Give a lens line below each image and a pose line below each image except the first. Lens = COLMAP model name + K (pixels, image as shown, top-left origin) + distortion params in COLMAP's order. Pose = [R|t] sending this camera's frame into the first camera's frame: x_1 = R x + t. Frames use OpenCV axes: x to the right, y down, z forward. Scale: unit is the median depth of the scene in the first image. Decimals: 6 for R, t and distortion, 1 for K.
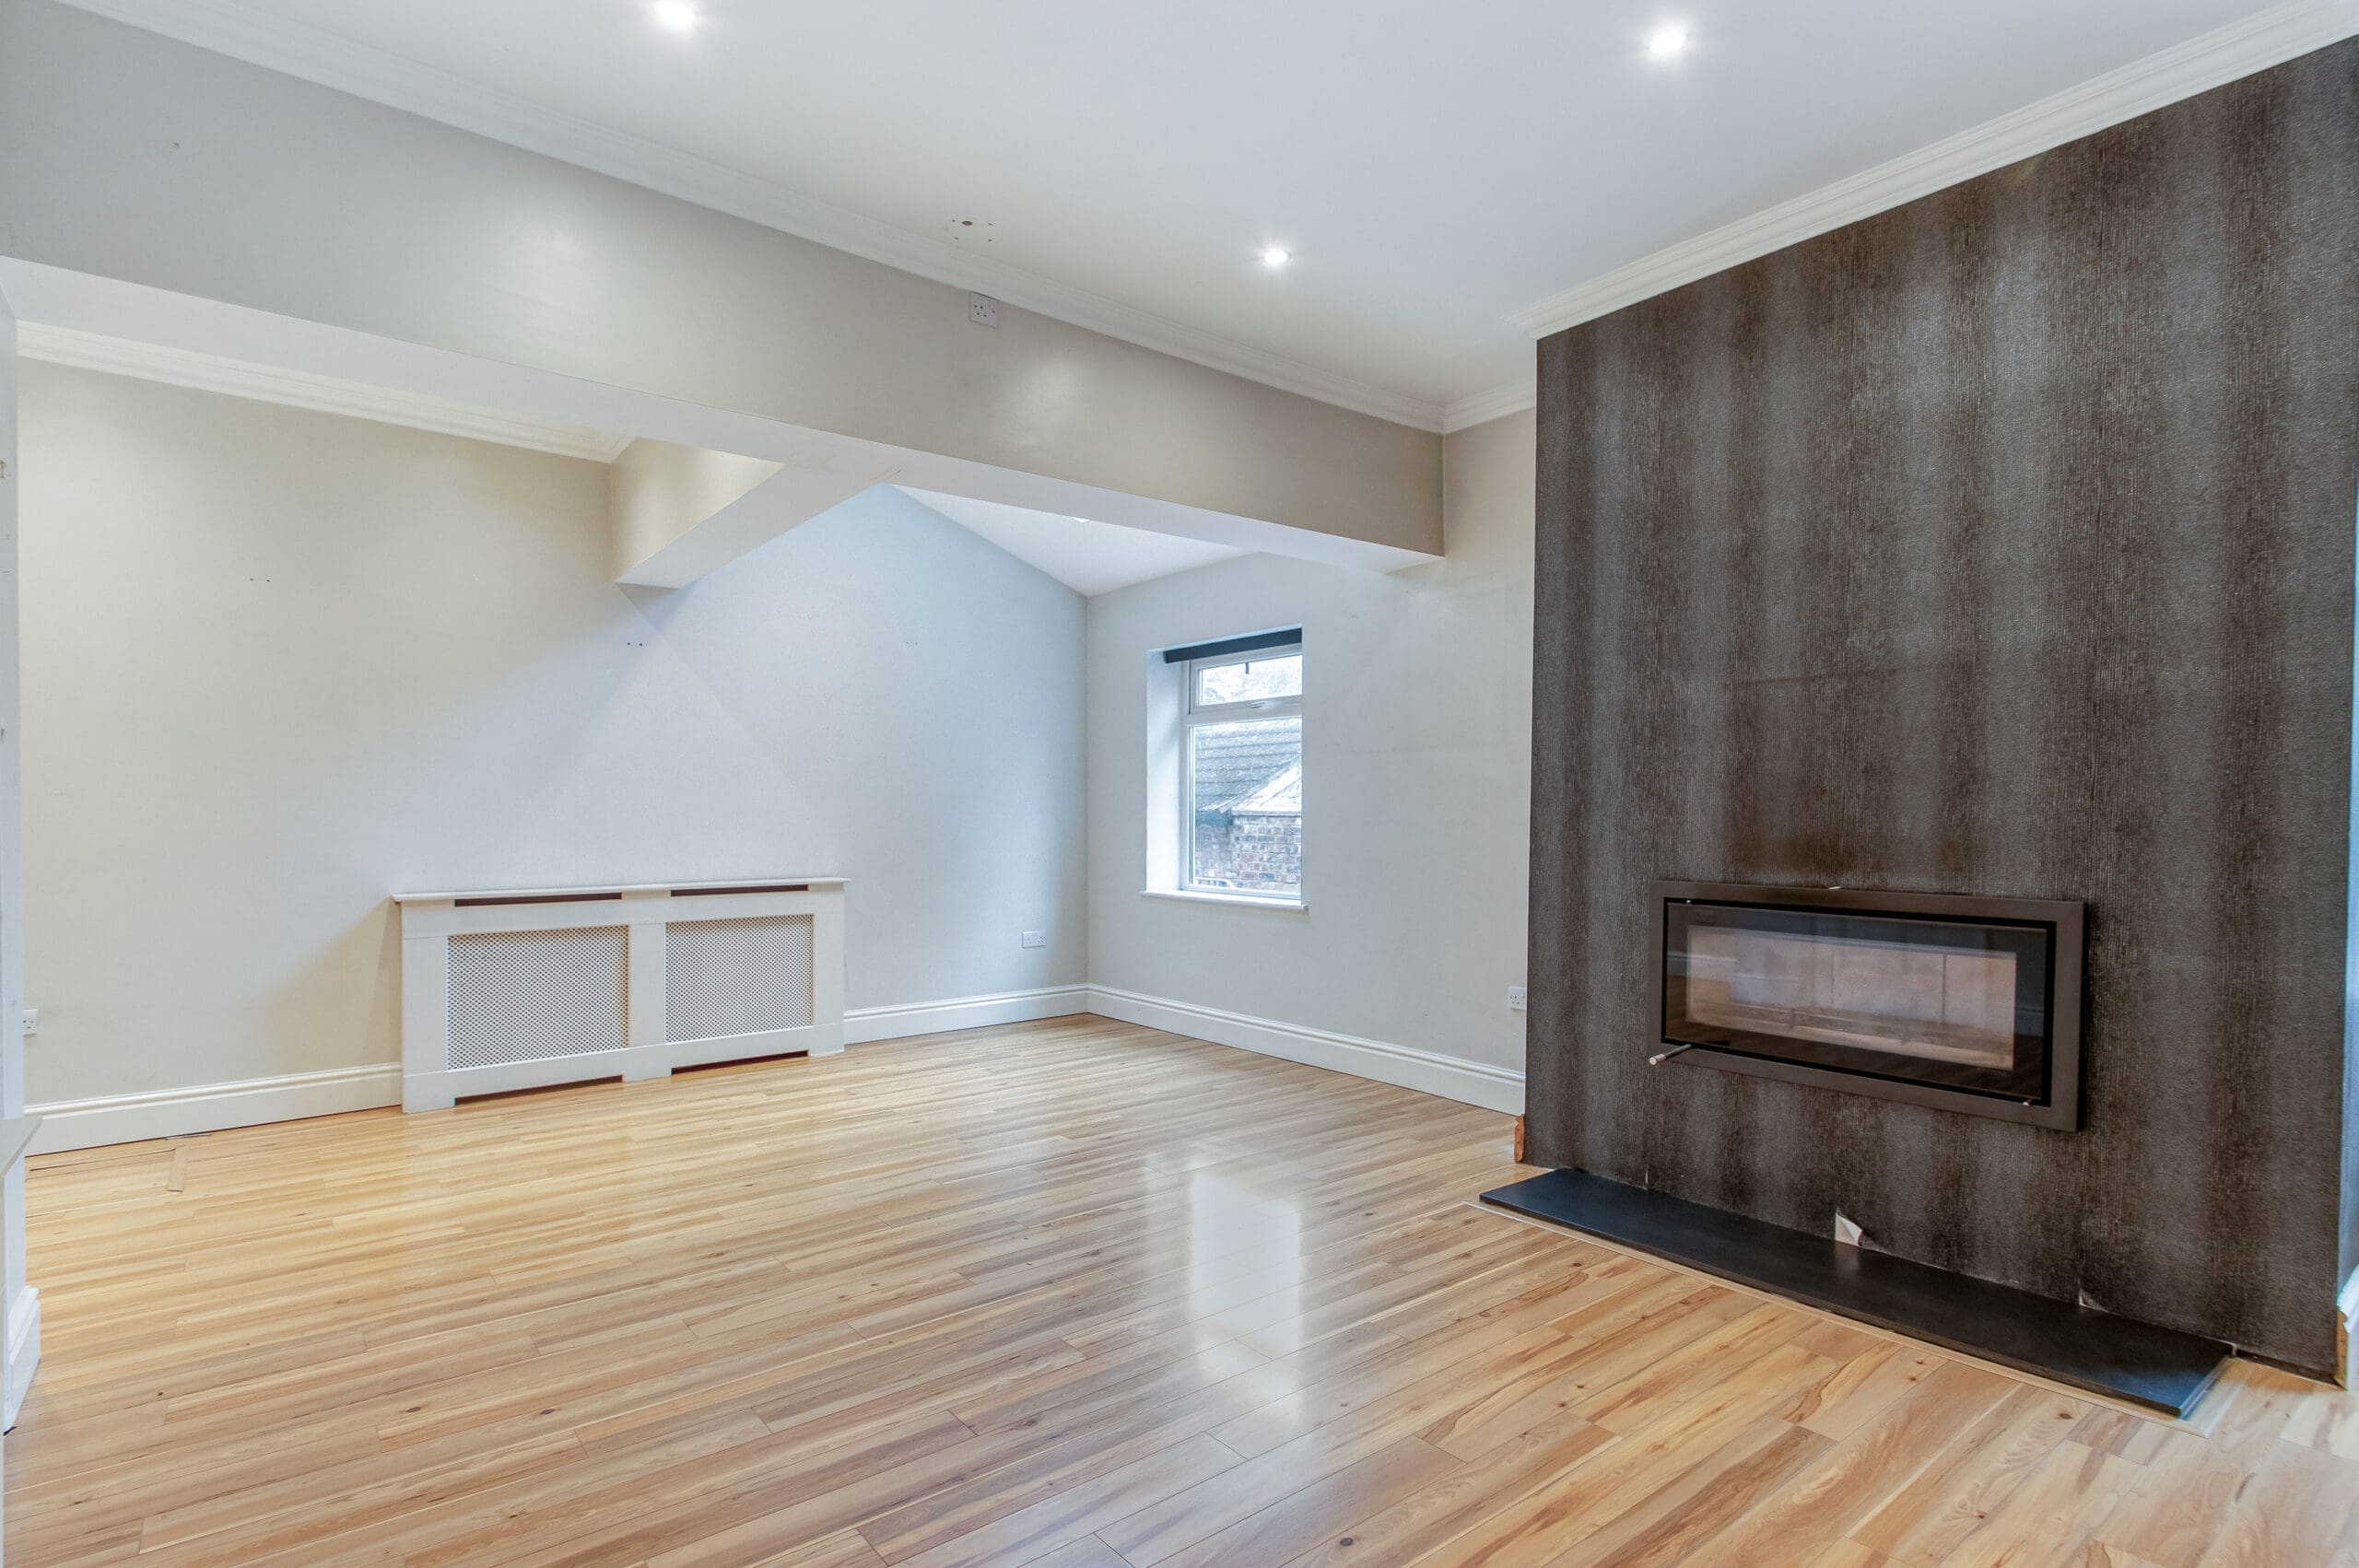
lens RADIAL K [[1161.6, 0, 1179.8], [0, 1161.6, 793.7], [0, 0, 1]] dist [0.000856, -0.000424]
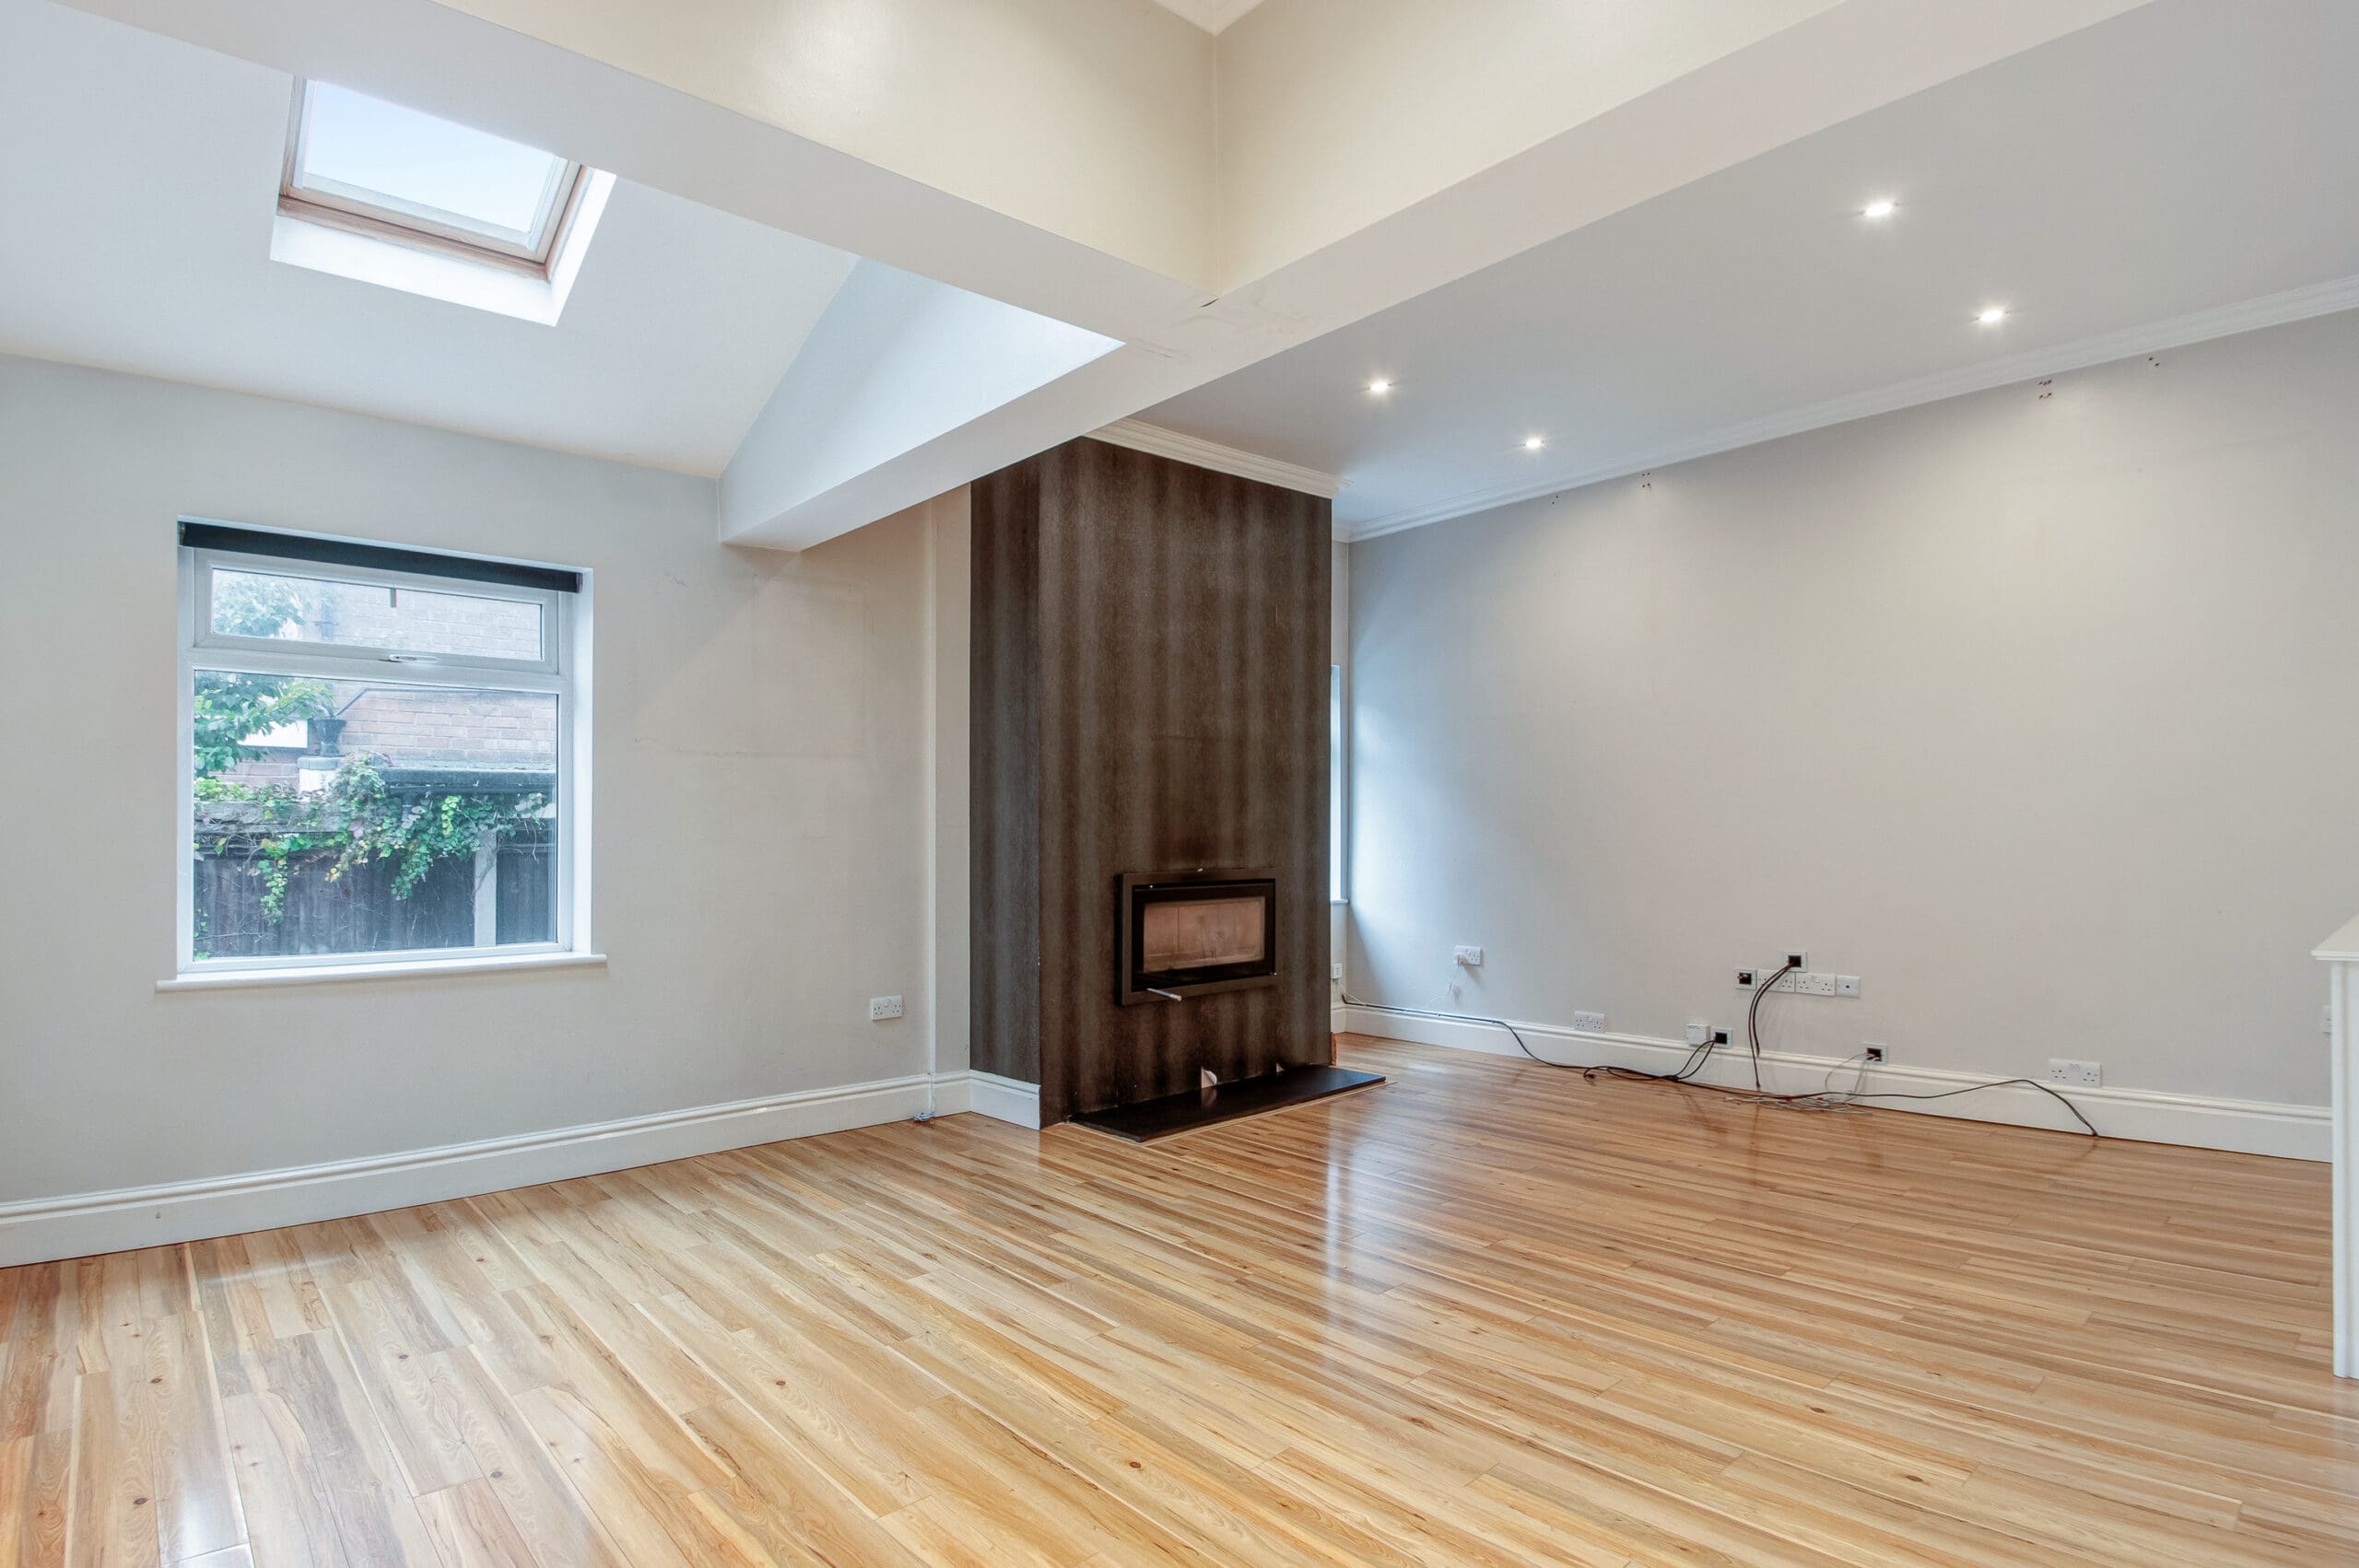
lens RADIAL K [[1159.0, 0, 1178.3], [0, 1159.0, 819.9], [0, 0, 1]] dist [-0.037554, 0.018325]
pose [[-0.054484, 0.012430, 0.998437, -1.032903], [-0.000720, 0.999922, -0.012488, 0.031118], [-0.998514, -0.001399, -0.054471, 1.109221]]
